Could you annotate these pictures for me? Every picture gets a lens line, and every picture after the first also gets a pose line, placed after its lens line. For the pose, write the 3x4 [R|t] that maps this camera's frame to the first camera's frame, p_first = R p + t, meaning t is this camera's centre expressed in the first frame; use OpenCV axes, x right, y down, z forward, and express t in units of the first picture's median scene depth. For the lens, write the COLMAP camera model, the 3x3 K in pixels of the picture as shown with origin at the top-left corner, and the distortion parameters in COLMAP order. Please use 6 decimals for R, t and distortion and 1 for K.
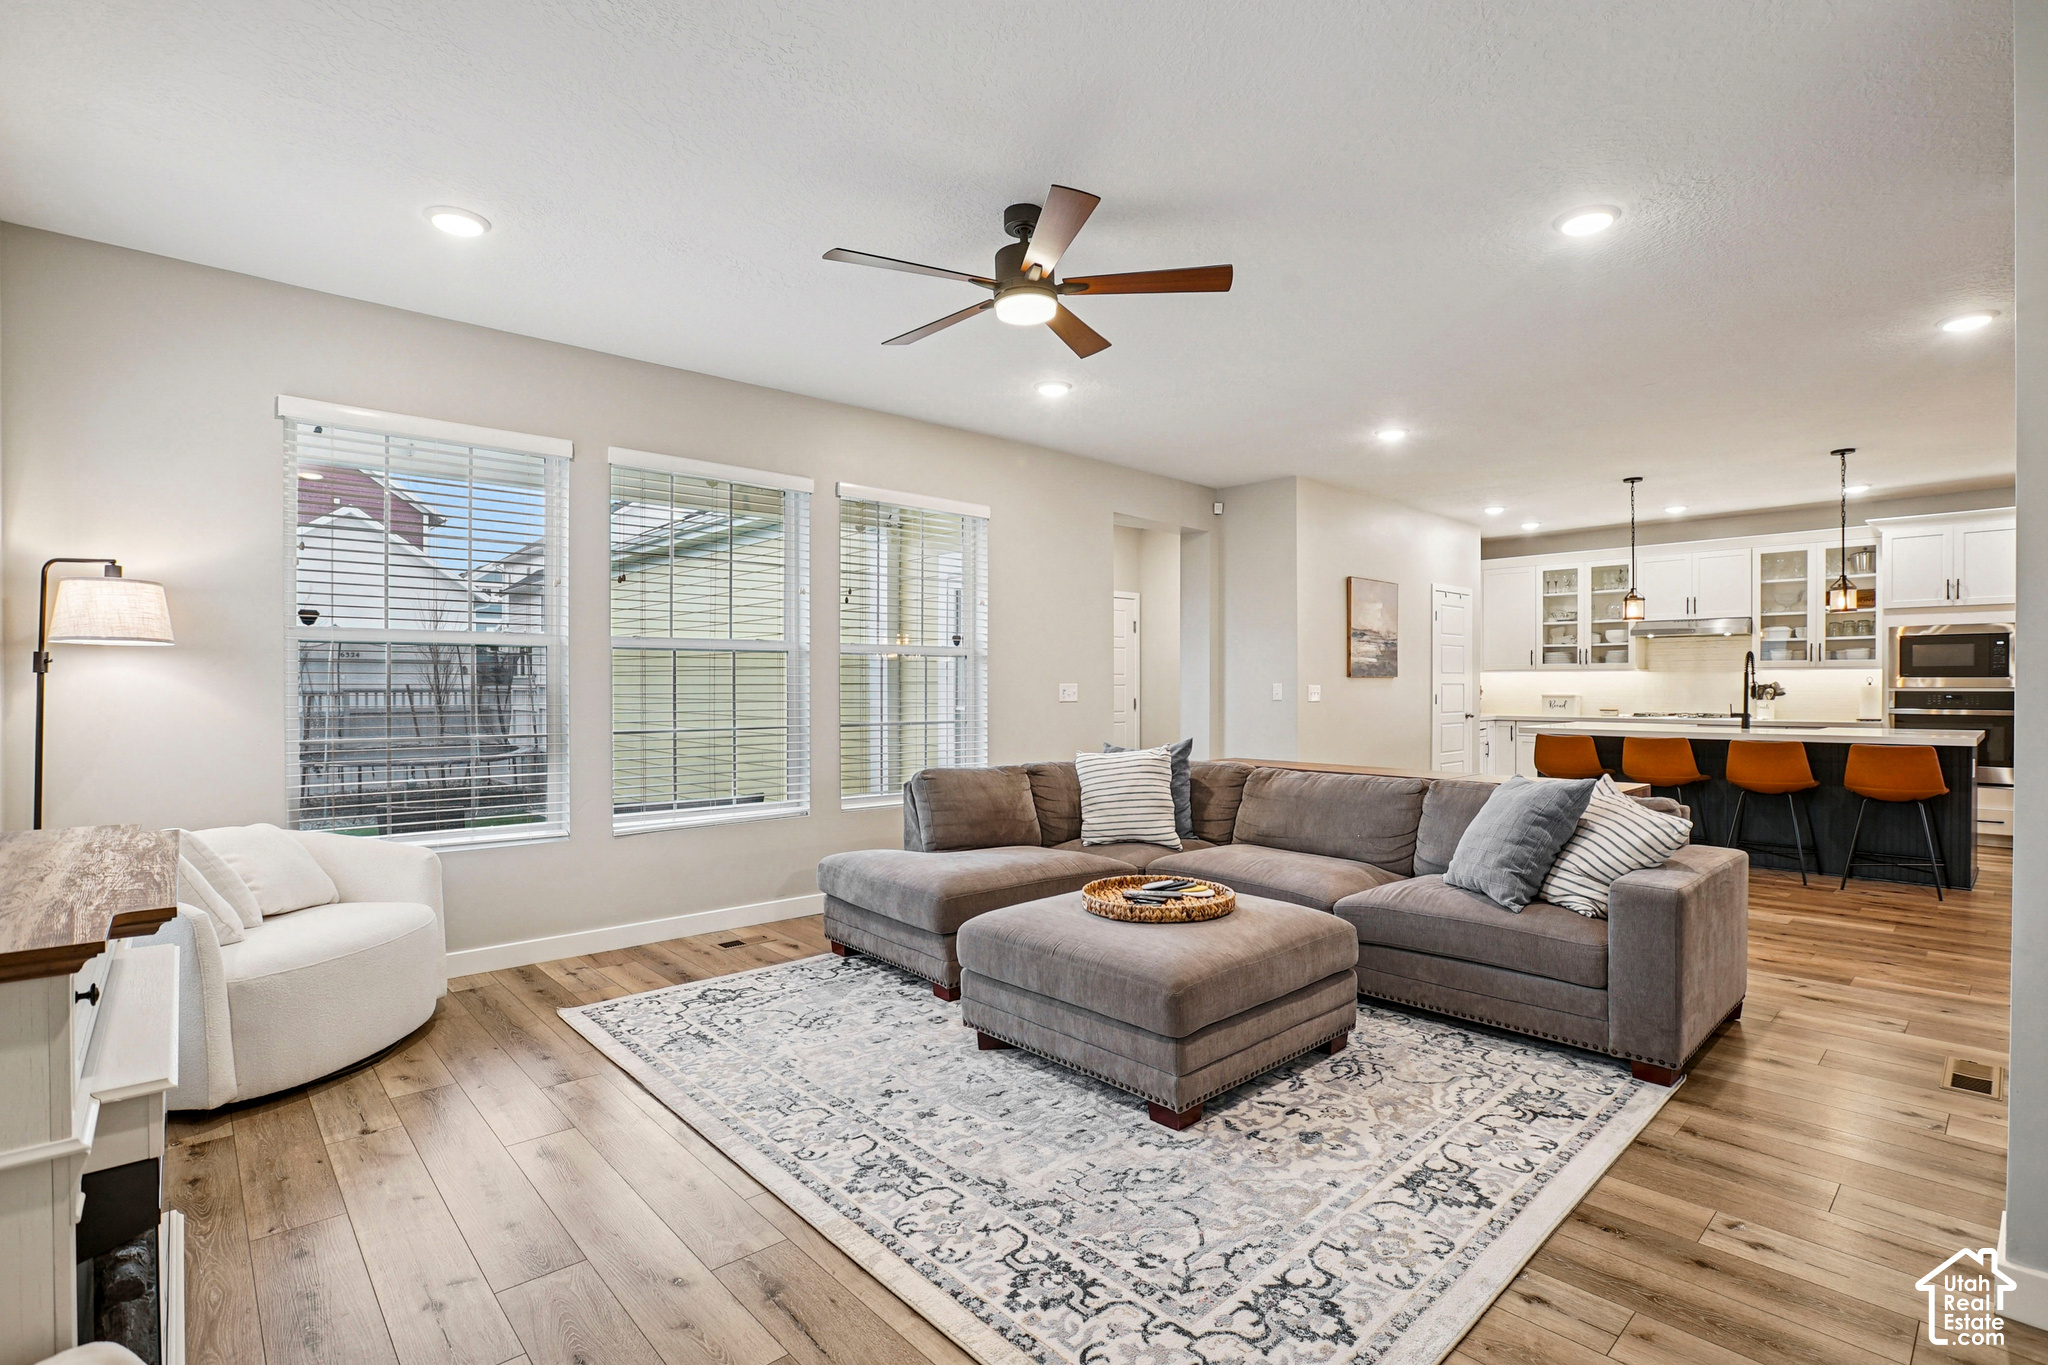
lens RADIAL K [[969.5, 0, 1045.9], [0, 969.5, 685.6], [0, 0, 1]] dist [-0.029850, 0.000487]
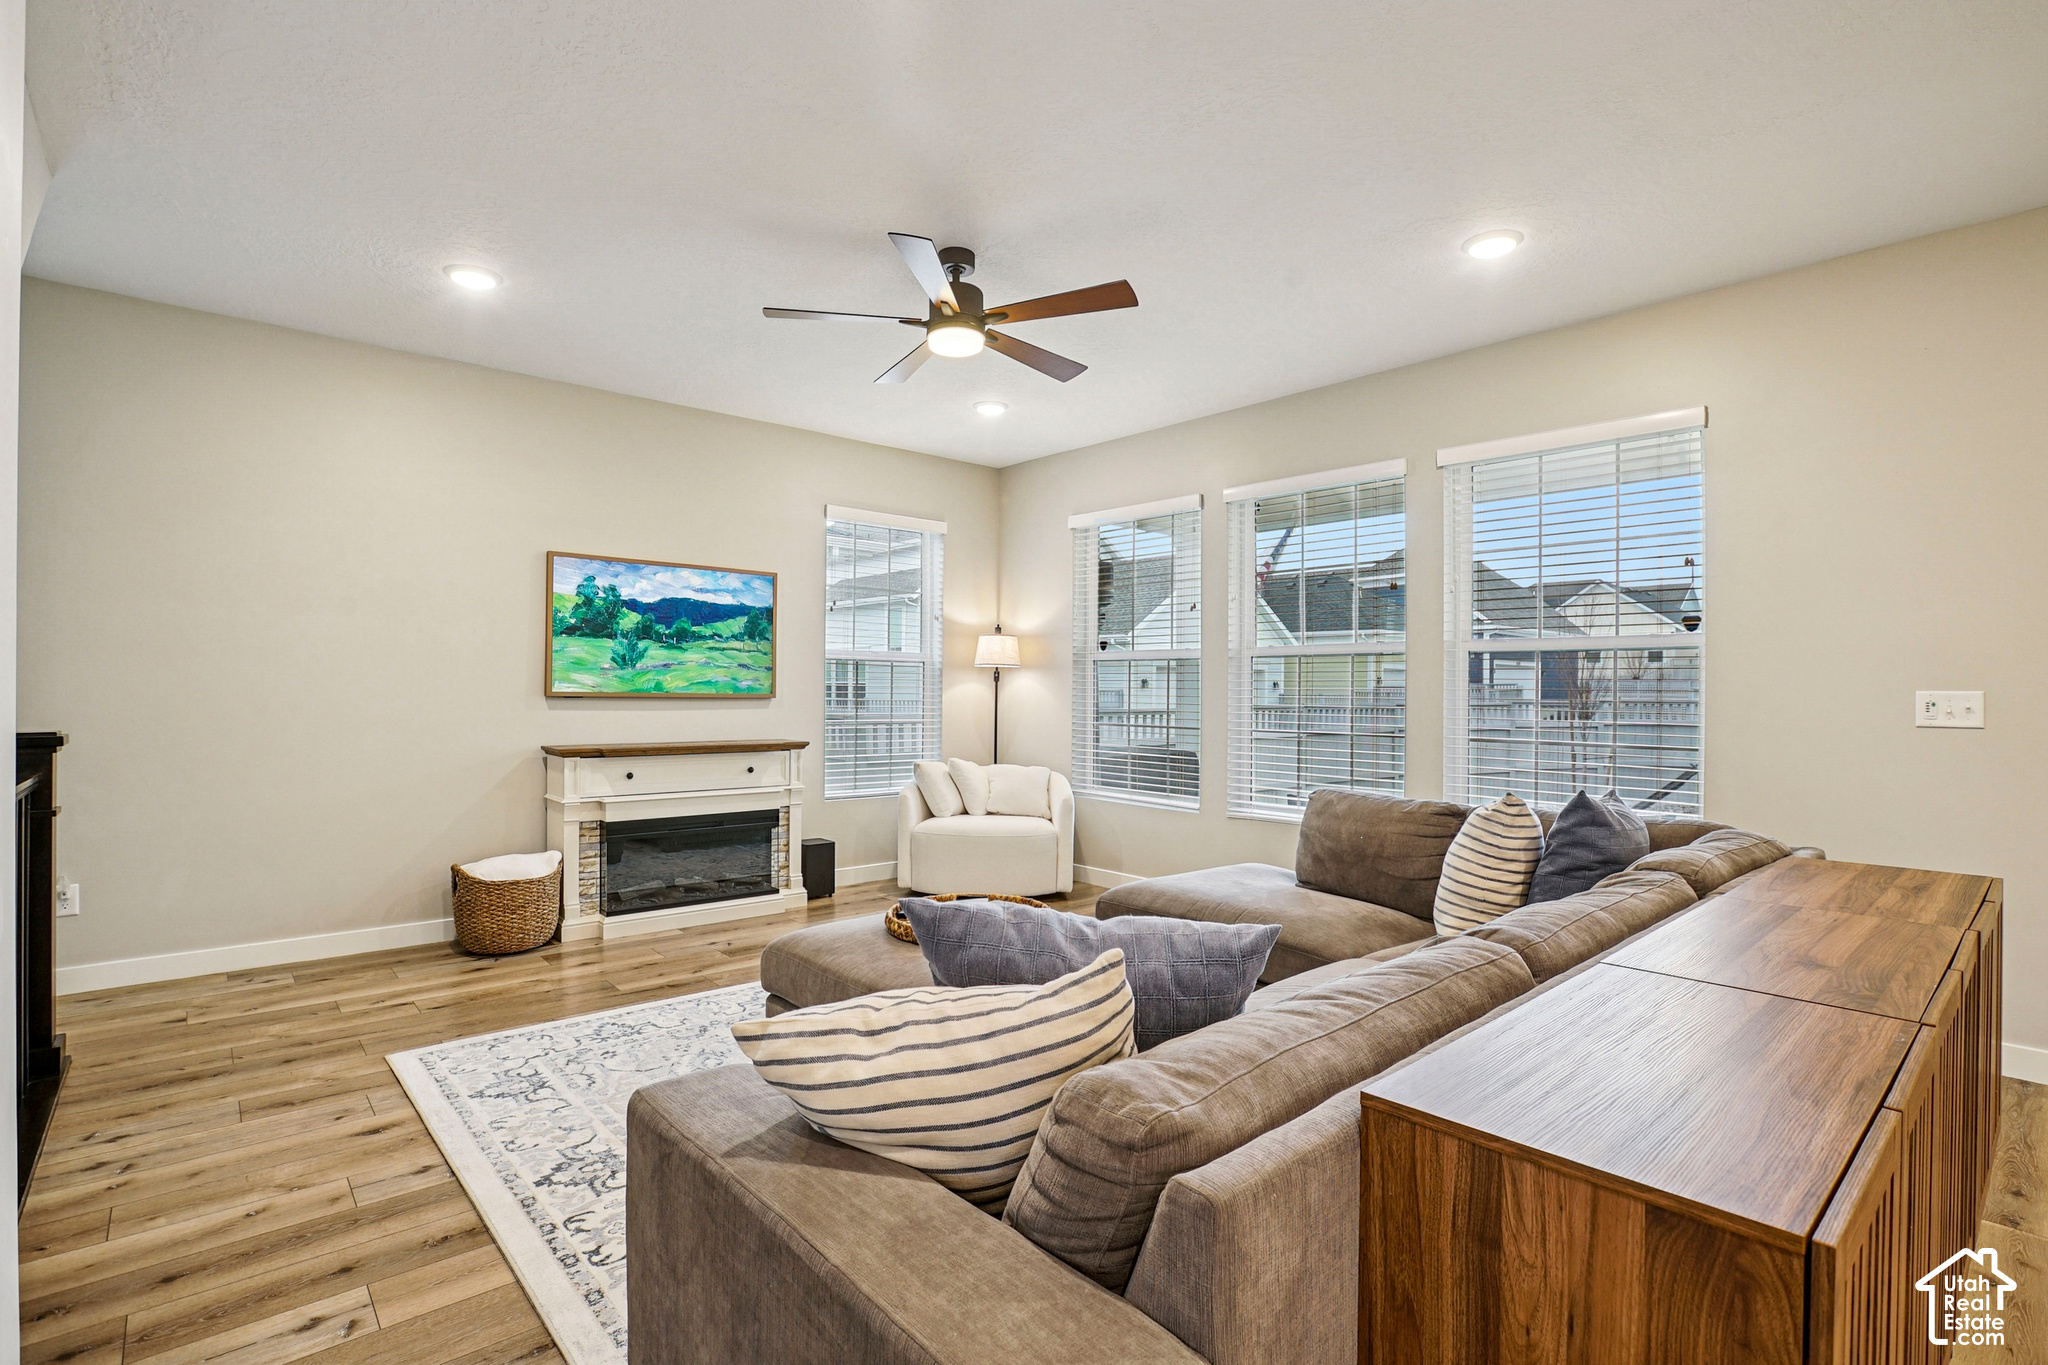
lens RADIAL K [[980.3, 0, 1024.0], [0, 980.3, 682.5], [0, 0, 1]] dist [-0.040153, 0.016443]
pose [[-0.043573, -0.003040, -0.999046, 0.466658], [-0.005146, 0.999983, -0.002819, -0.001817], [0.999037, 0.005019, -0.043588, 0.489793]]
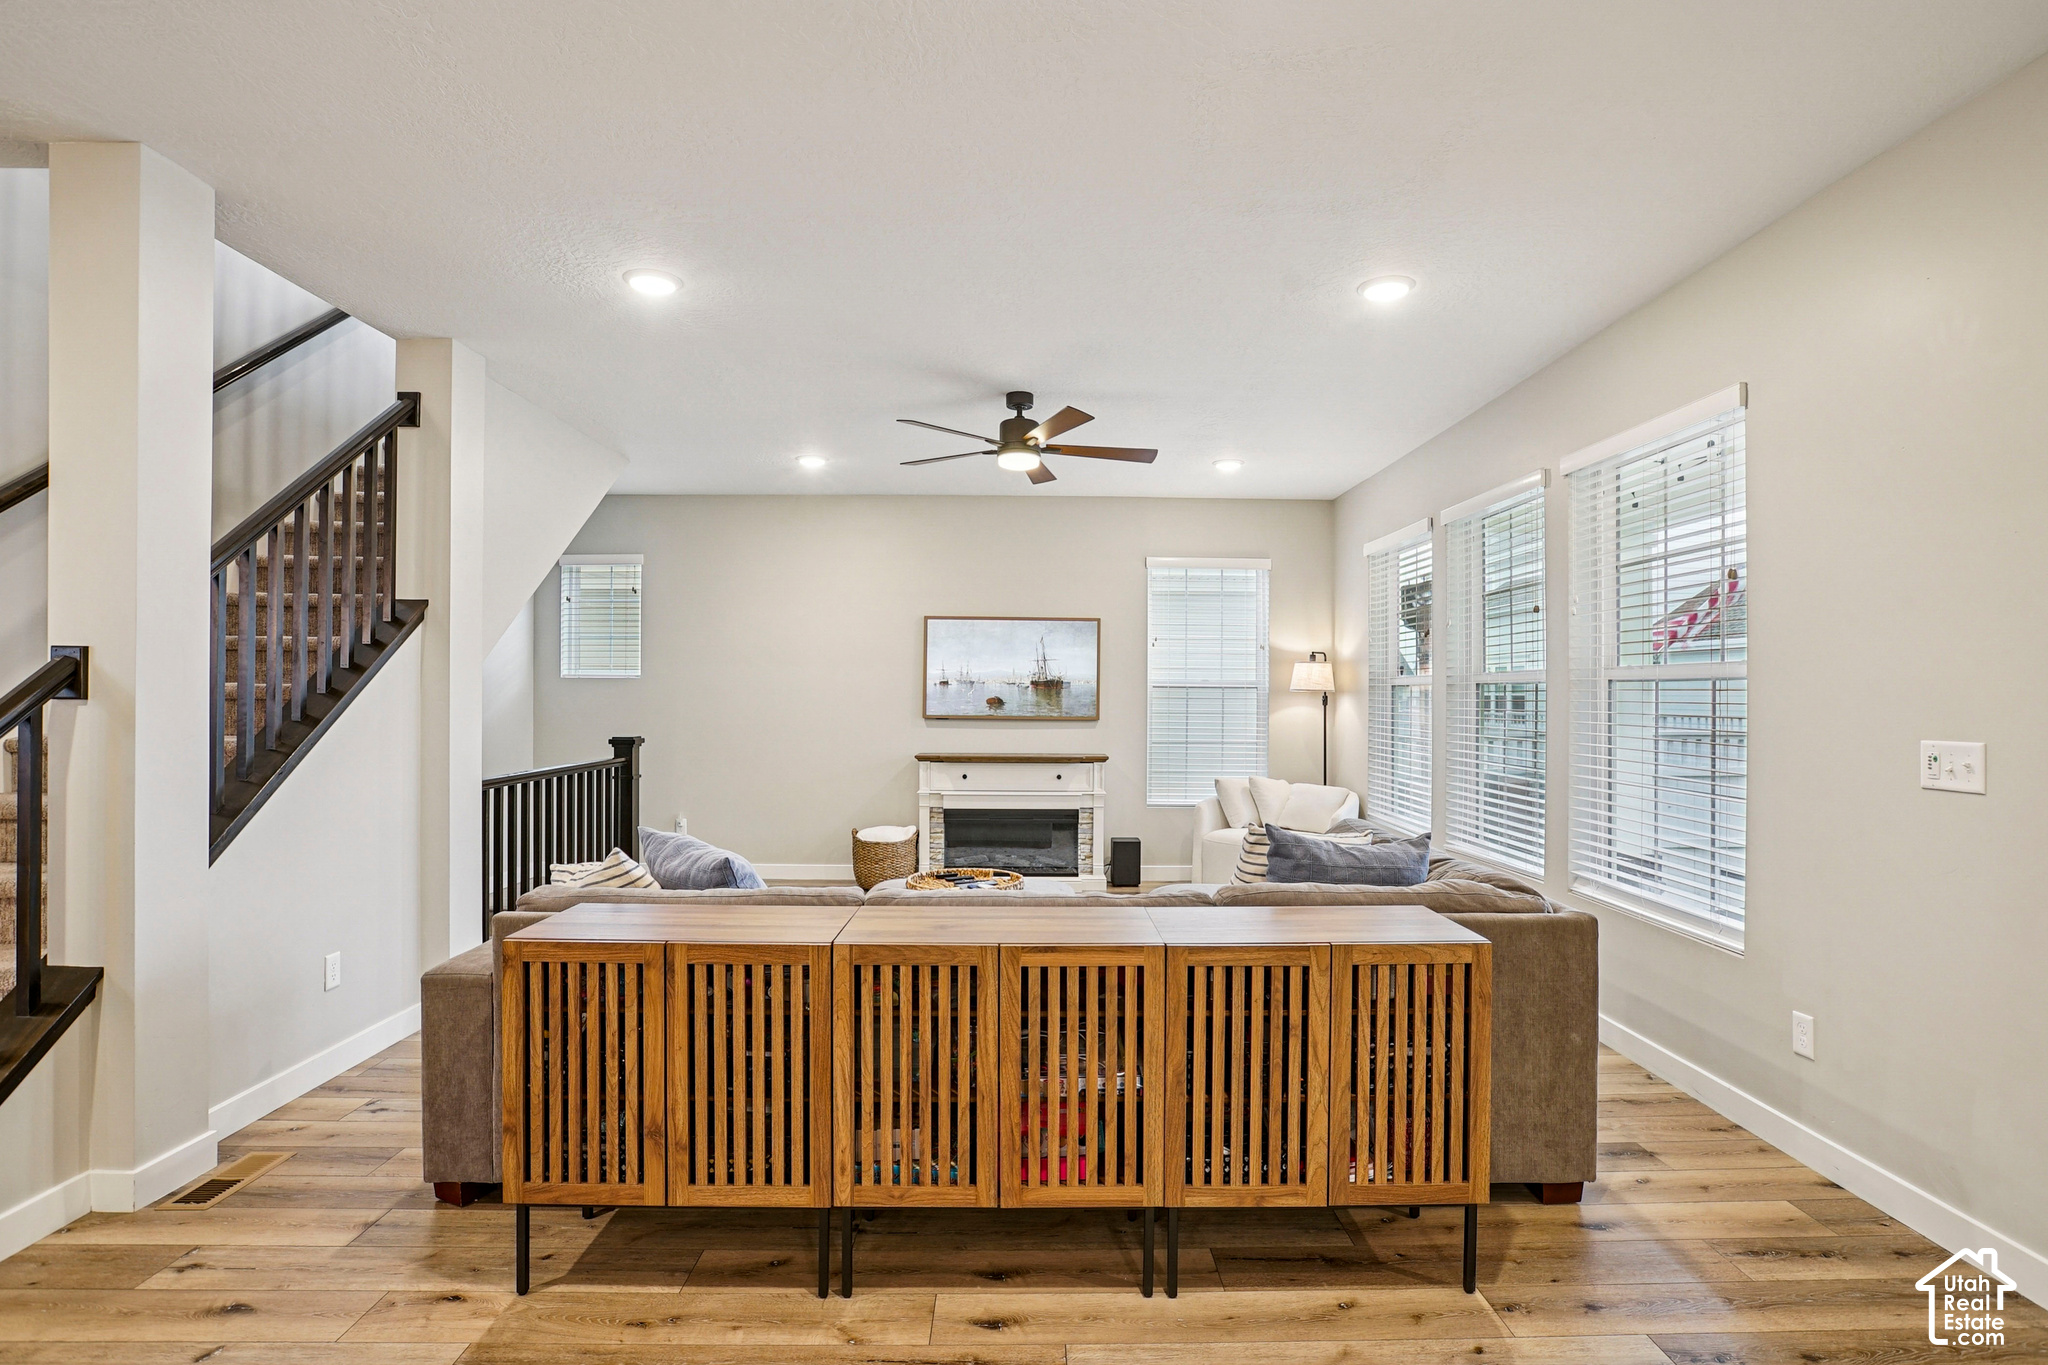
lens RADIAL K [[1030.8, 0, 1024.0], [0, 1030.8, 682.5], [0, 0, 1]] dist [-0.015368, 0.000639]
pose [[-0.691454, -0.008206, -0.722374, 0.474683], [-0.001573, 0.999950, -0.009854, -0.017047], [0.722418, -0.005678, -0.691433, 0.896431]]
